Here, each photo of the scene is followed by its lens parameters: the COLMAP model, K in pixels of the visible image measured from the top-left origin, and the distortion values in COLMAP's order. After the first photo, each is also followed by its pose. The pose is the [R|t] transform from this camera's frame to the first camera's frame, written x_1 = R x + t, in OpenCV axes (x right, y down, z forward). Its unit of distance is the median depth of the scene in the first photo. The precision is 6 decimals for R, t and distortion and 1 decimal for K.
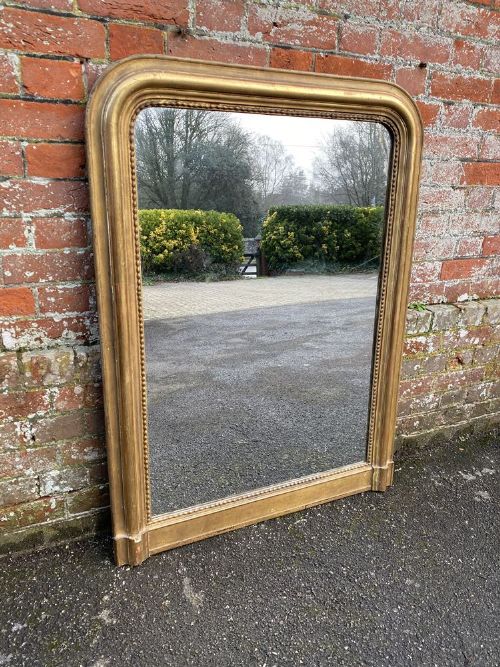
lens RADIAL K [[577.6, 0, 243.5], [0, 577.6, 324.2], [0, 0, 1]] dist [0.005152, -0.001838]
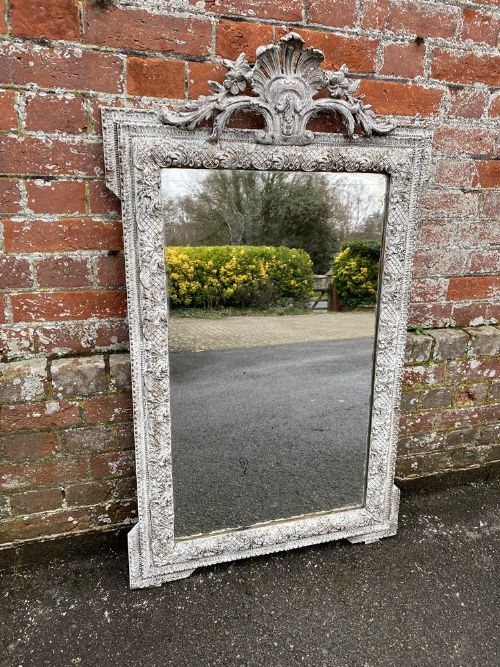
lens RADIAL K [[577.6, 0, 243.5], [0, 577.6, 324.2], [0, 0, 1]] dist [0.005152, -0.001838]
pose [[0.990464, 0.050111, -0.128335, 0.156391], [-0.048161, 0.998673, 0.018258, -0.042264], [0.129079, -0.011903, 0.991563, 0.127880]]
